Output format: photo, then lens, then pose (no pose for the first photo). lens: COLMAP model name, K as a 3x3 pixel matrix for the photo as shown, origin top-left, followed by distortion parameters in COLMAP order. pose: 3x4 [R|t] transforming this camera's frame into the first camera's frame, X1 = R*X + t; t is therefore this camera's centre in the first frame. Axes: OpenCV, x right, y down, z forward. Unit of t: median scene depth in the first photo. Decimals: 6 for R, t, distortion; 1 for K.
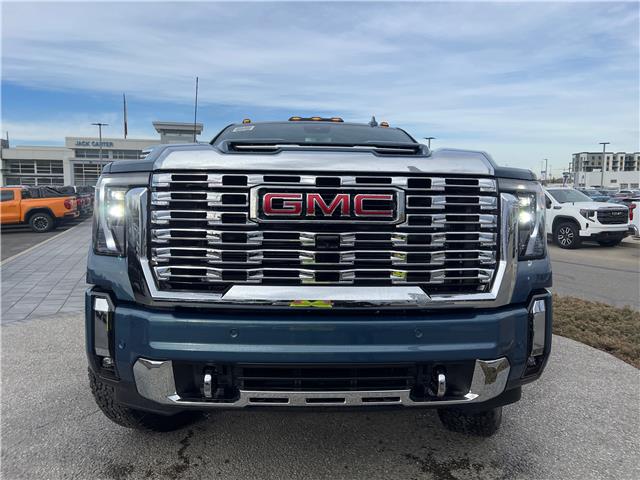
lens RADIAL K [[479.1, 0, 325.7], [0, 479.1, 239.6], [0, 0, 1]] dist [0.066765, -0.076241]
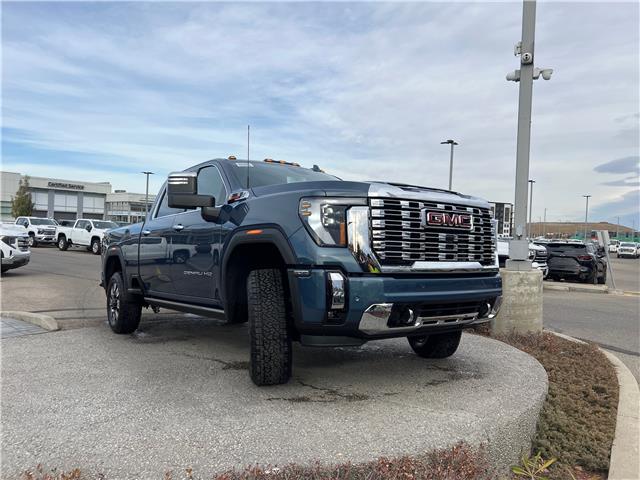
lens RADIAL K [[479.1, 0, 325.7], [0, 479.1, 239.6], [0, 0, 1]] dist [0.066765, -0.076241]
pose [[0.823162, 0.017292, 0.567544, -1.511214], [0.026387, 0.997291, -0.068656, 0.128313], [-0.567194, 0.071491, 0.820476, -0.320667]]
